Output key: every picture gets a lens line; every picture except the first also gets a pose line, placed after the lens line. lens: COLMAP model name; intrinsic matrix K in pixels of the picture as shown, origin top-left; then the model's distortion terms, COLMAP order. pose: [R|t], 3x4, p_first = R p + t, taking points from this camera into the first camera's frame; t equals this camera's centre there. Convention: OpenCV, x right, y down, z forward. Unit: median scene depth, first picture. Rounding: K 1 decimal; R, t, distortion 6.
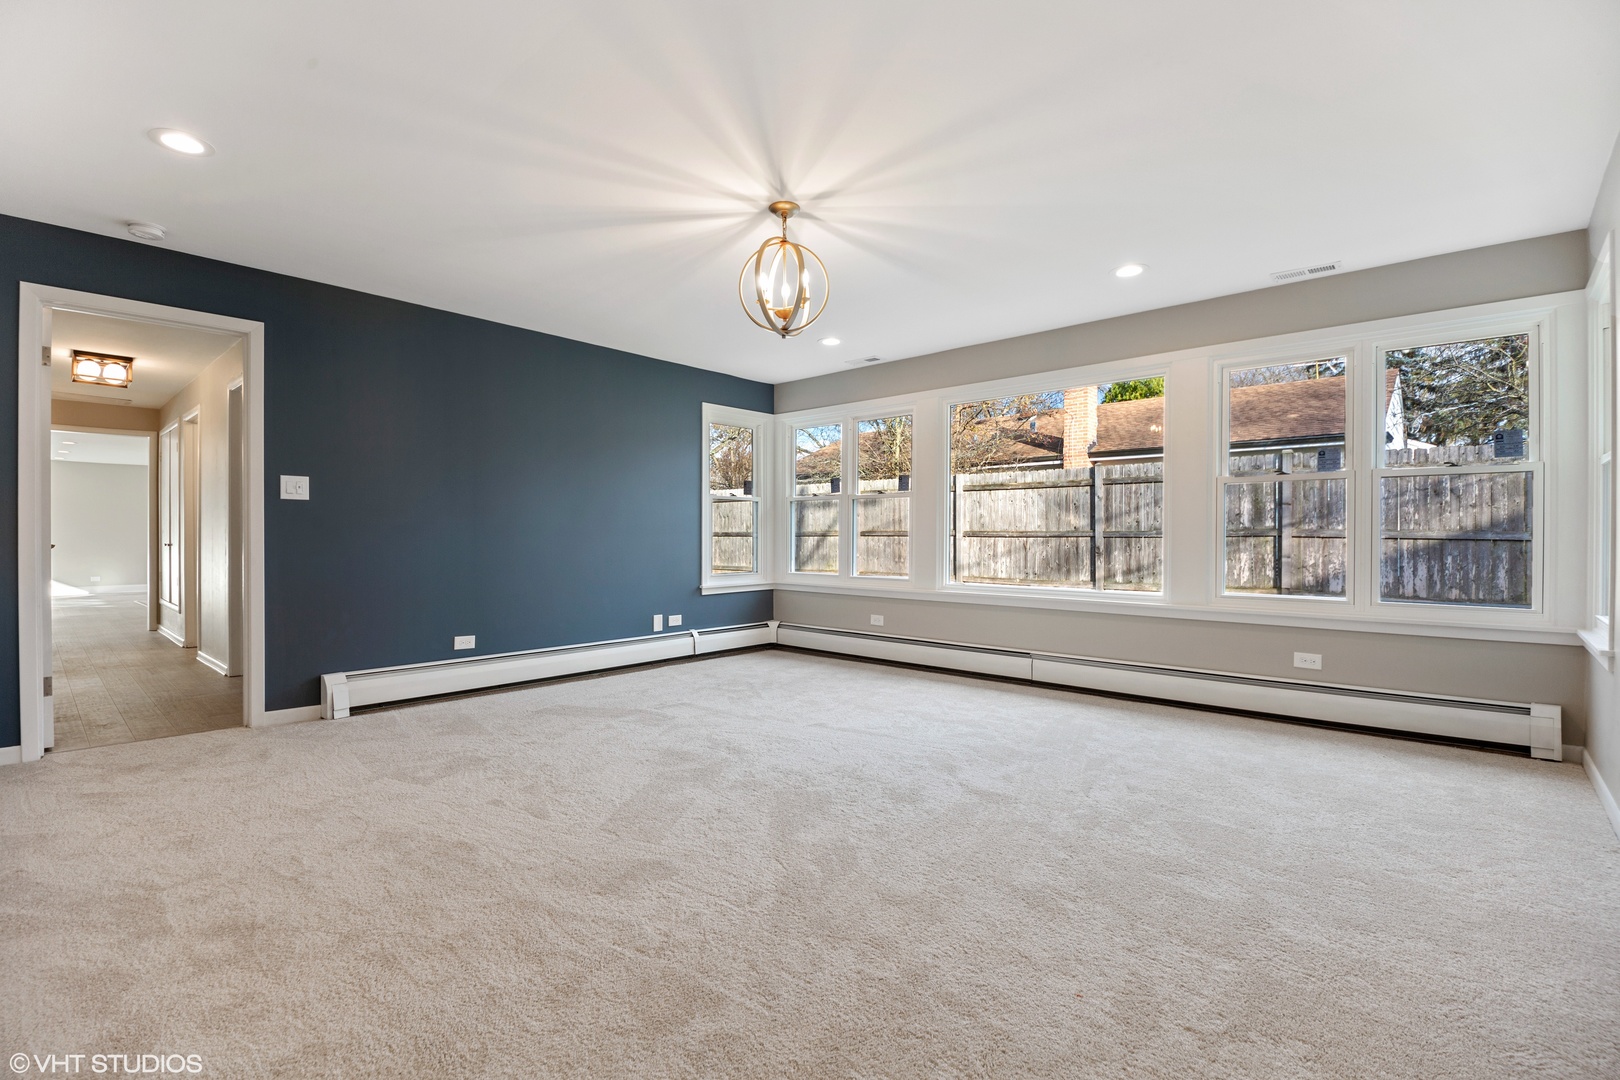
lens RADIAL K [[718.7, 0, 814.2], [0, 718.7, 534.2], [0, 0, 1]] dist [0.033982, -0.027202]
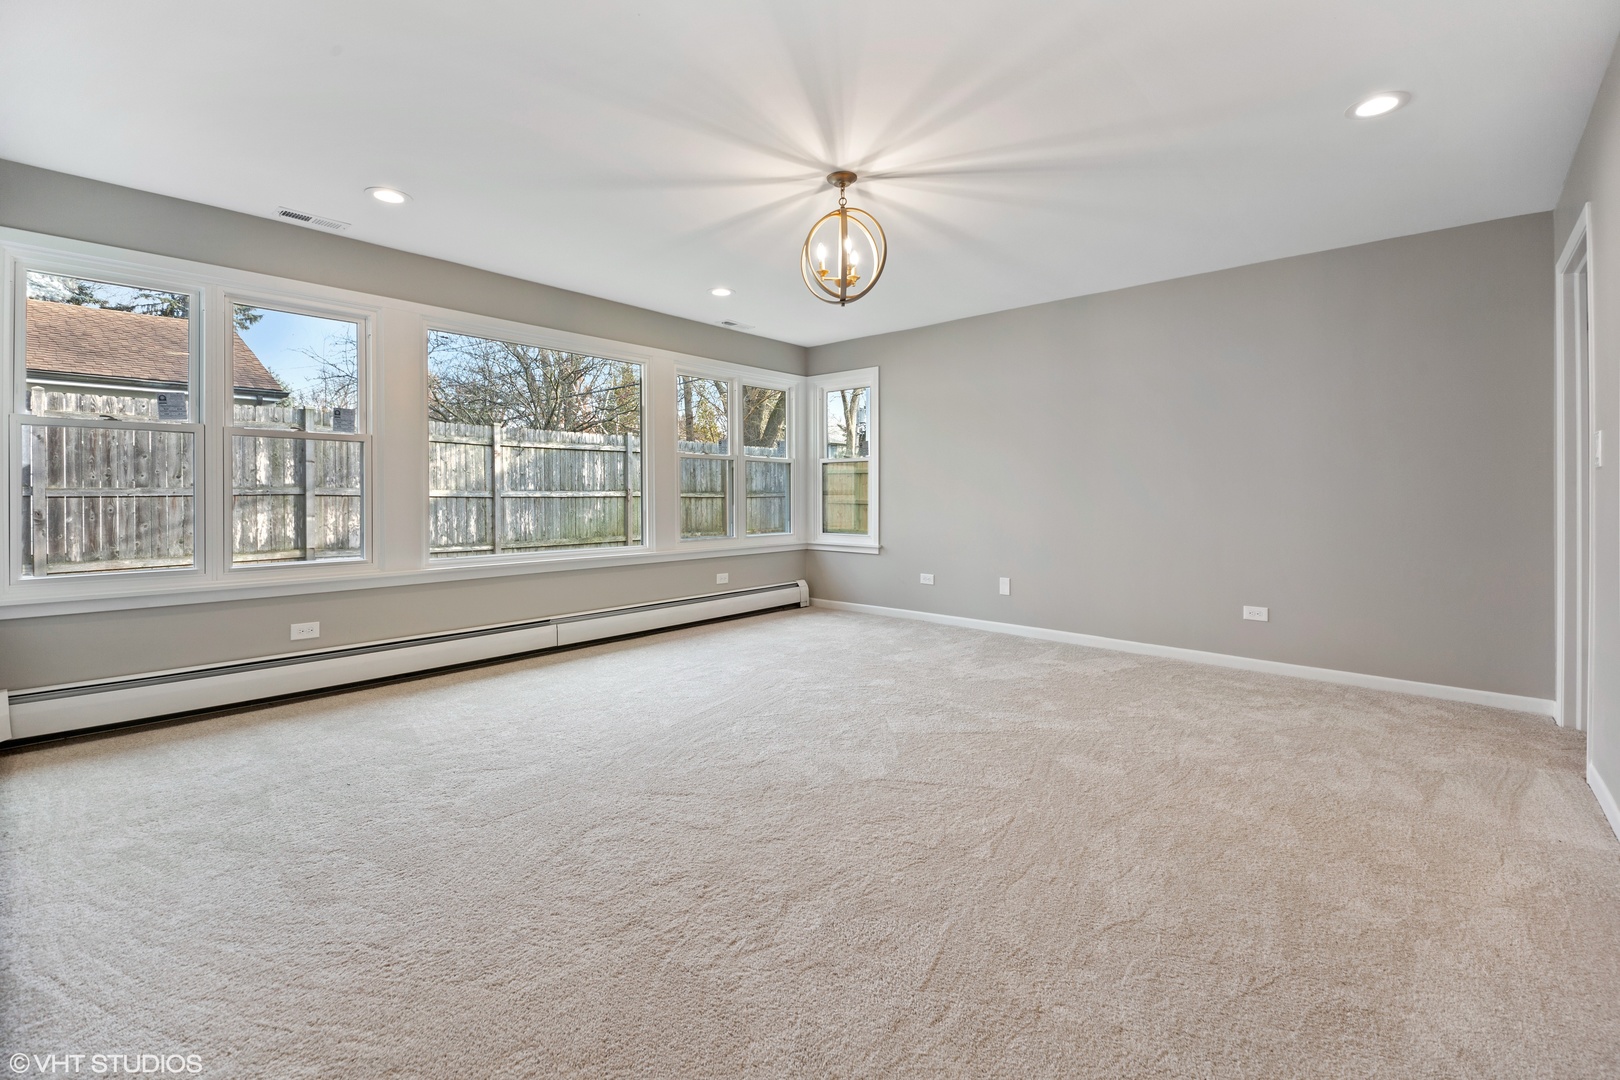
lens RADIAL K [[735.5, 0, 814.3], [0, 735.5, 492.3], [0, 0, 1]] dist [0.012317, -0.017618]
pose [[-0.016033, -0.001152, 0.999871, -0.351866], [-0.001956, 0.999997, 0.001121, -0.002812], [-0.999870, -0.001938, -0.016035, 0.344676]]
